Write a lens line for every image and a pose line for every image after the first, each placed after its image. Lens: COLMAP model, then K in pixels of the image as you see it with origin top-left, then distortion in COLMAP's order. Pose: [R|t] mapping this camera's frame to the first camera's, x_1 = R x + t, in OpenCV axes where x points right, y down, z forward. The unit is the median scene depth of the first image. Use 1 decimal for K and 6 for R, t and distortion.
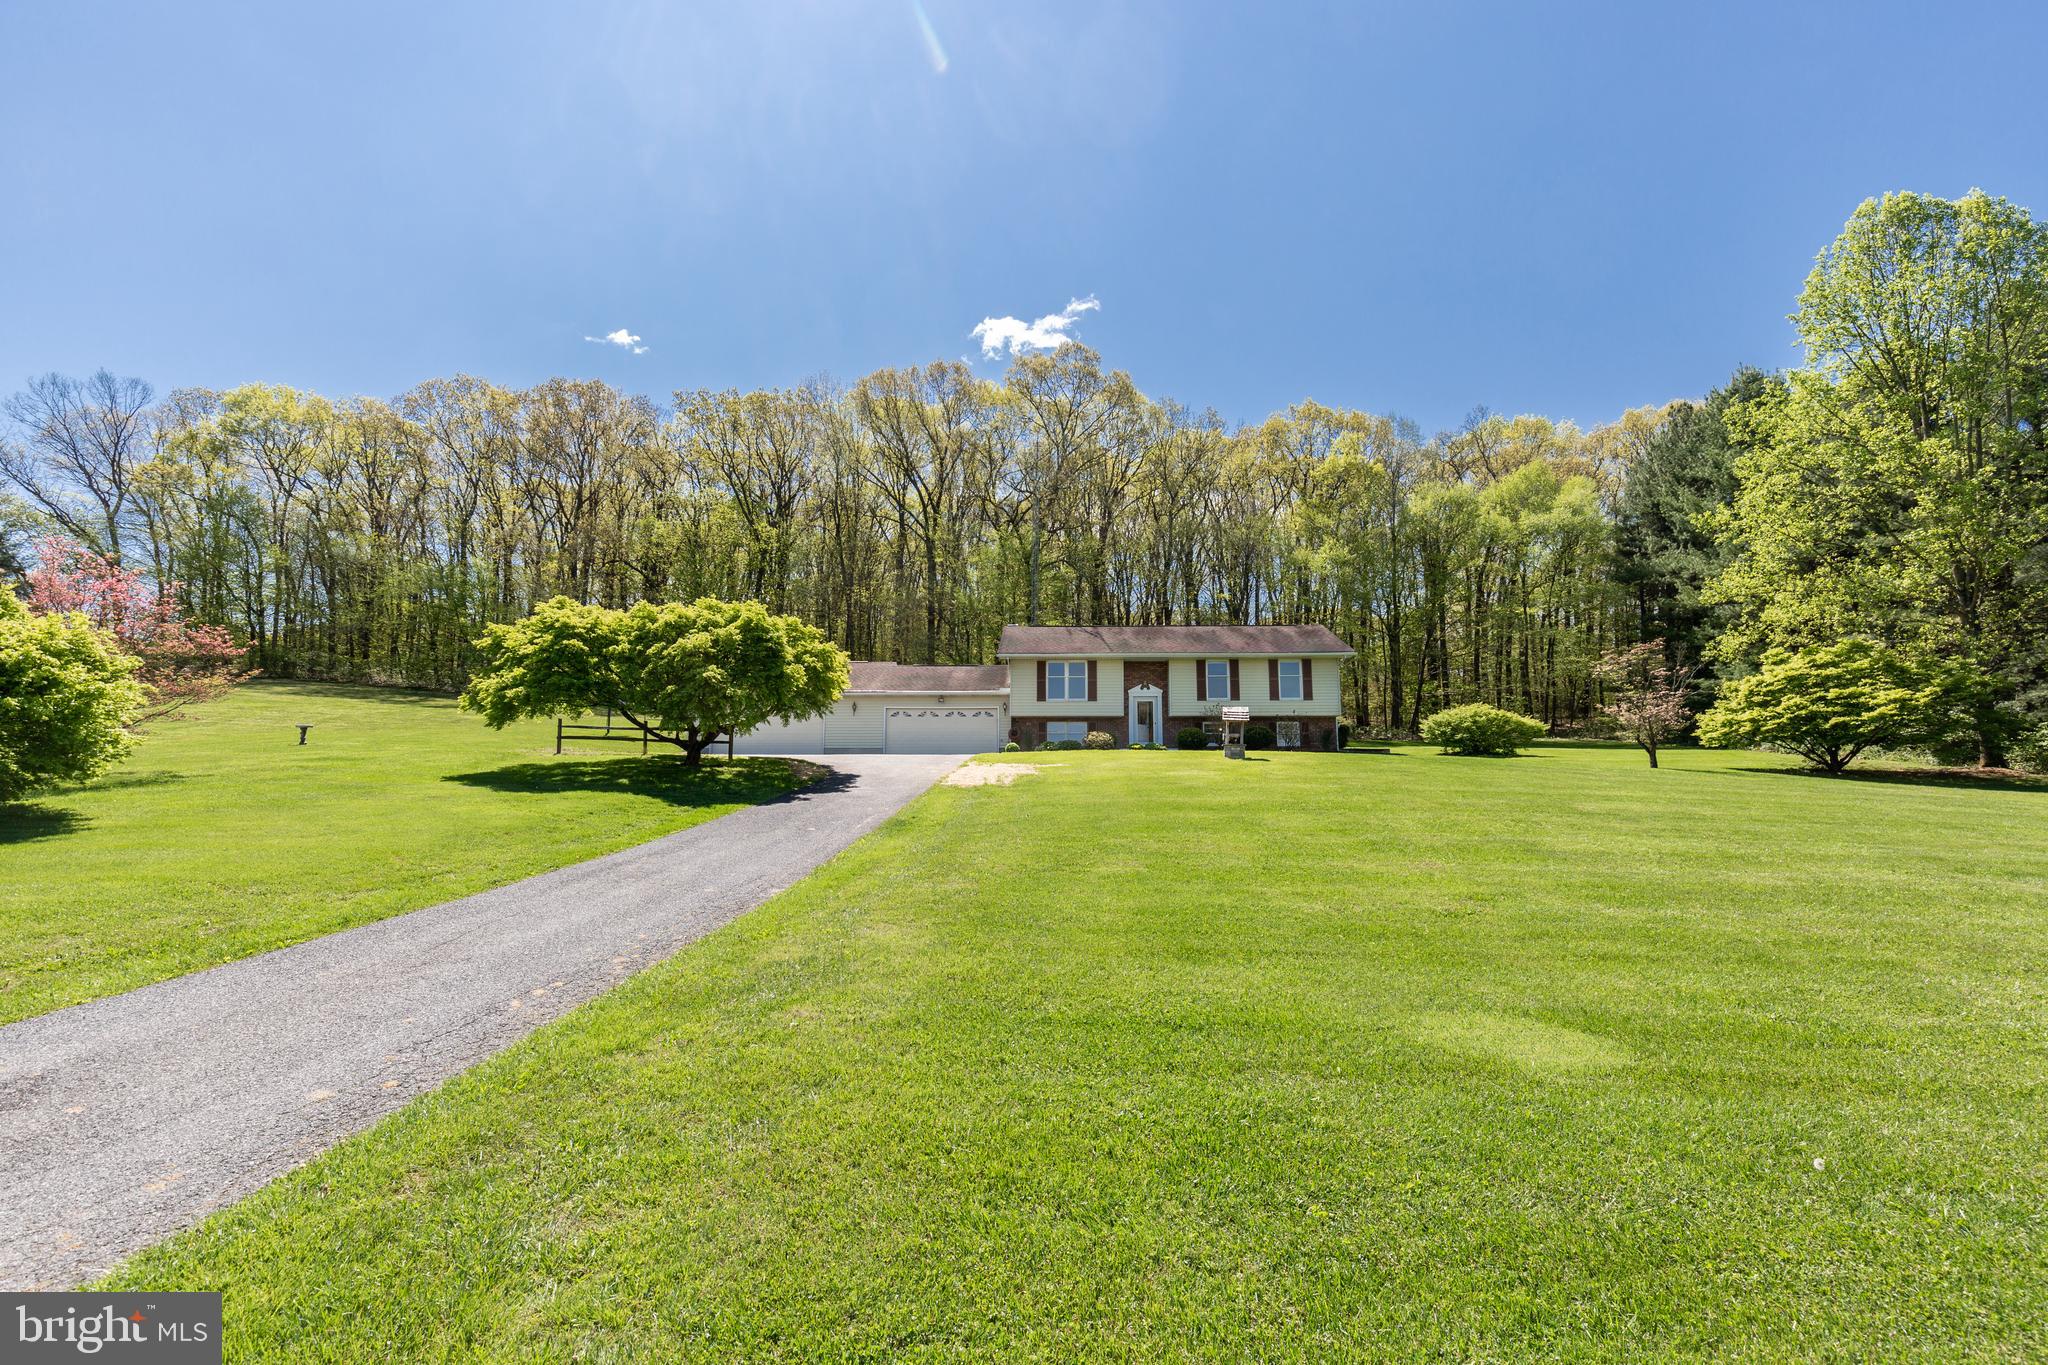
lens RADIAL K [[923.5, 0, 1015.1], [0, 923.5, 640.4], [0, 0, 1]] dist [0.001350, 0.000111]
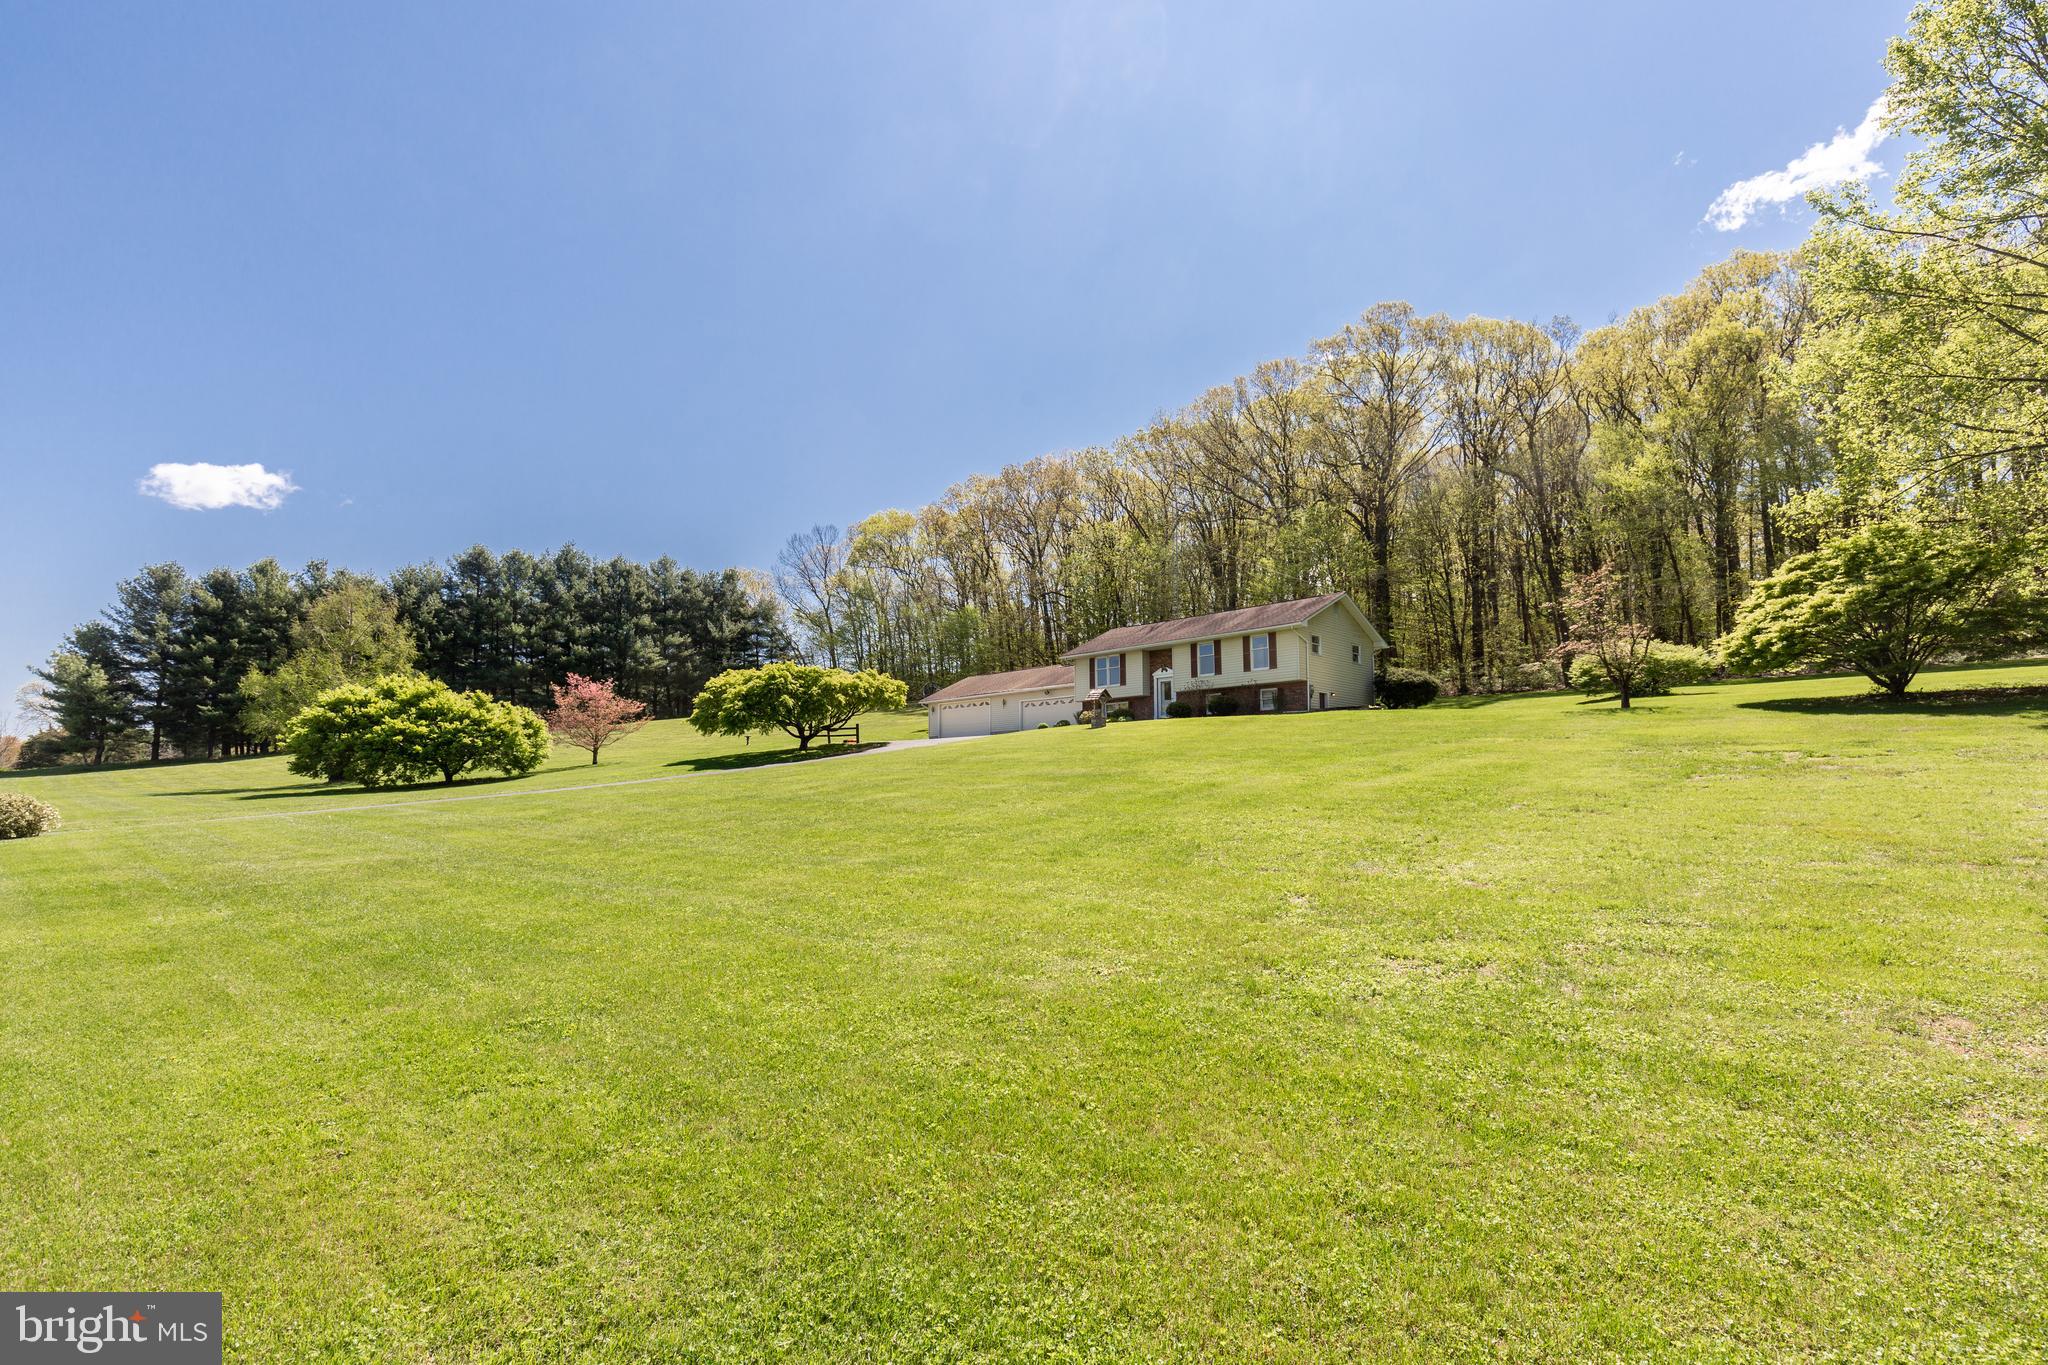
lens RADIAL K [[931.4, 0, 1024.0], [0, 931.4, 682.5], [0, 0, 1]] dist [0.001280, -0.000062]
pose [[0.723956, -0.083239, -0.684806, 0.876252], [0.139517, 0.989847, 0.027176, 0.007251], [0.675590, -0.115216, 0.728219, -0.050847]]
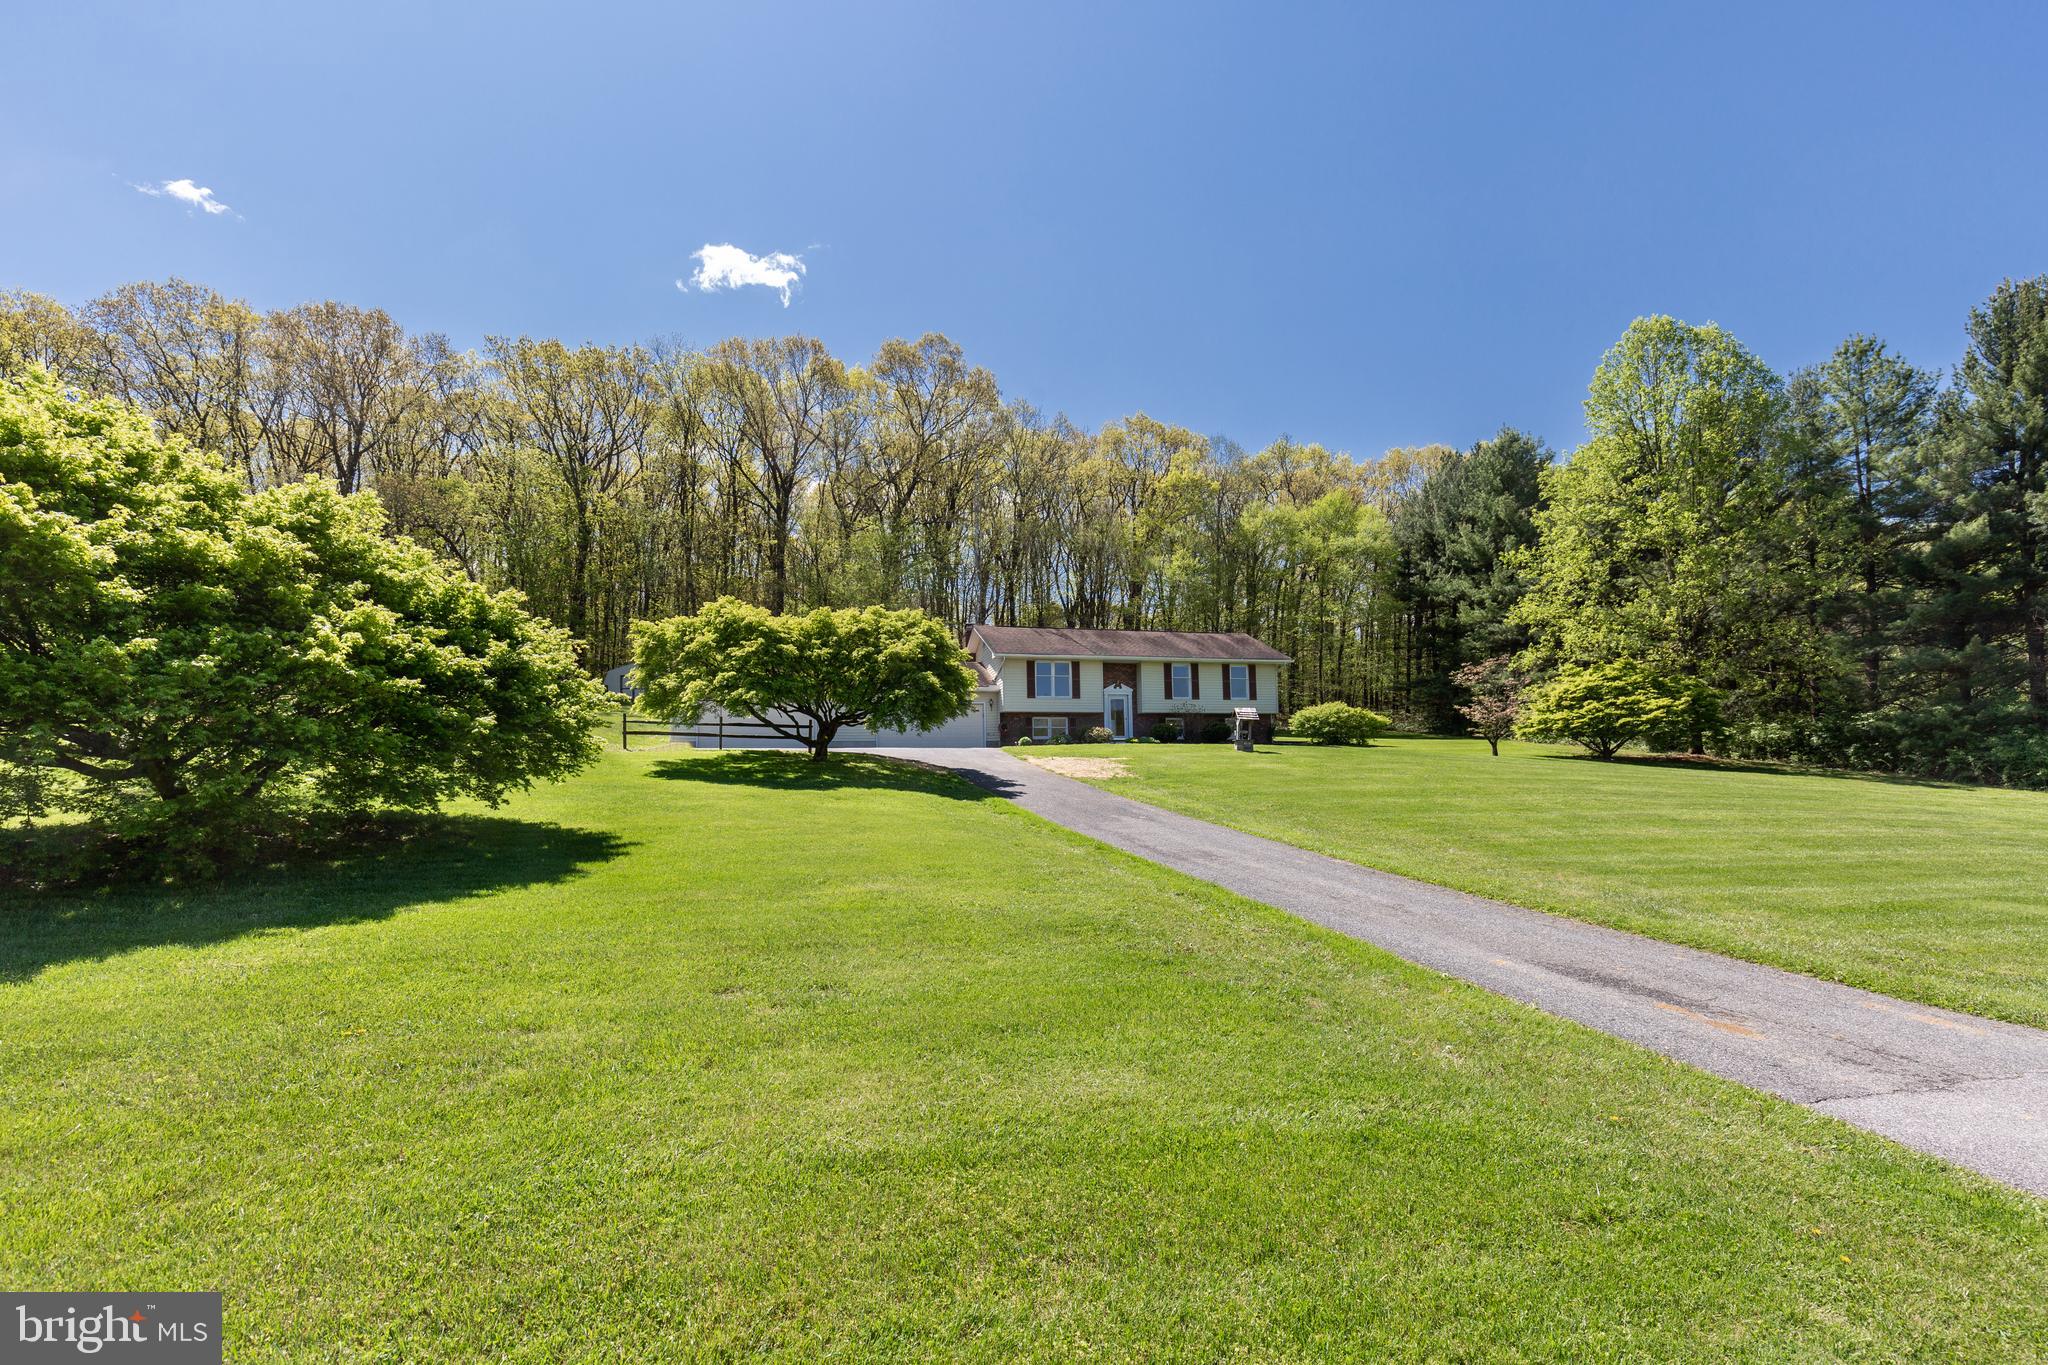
lens RADIAL K [[931.4, 0, 1024.0], [0, 931.4, 682.5], [0, 0, 1]] dist [0.001280, -0.000062]
pose [[0.961459, 0.016223, 0.274468, -0.281904], [-0.033016, 0.997847, 0.056676, -0.014556], [-0.272958, -0.063554, 0.959924, -0.050621]]
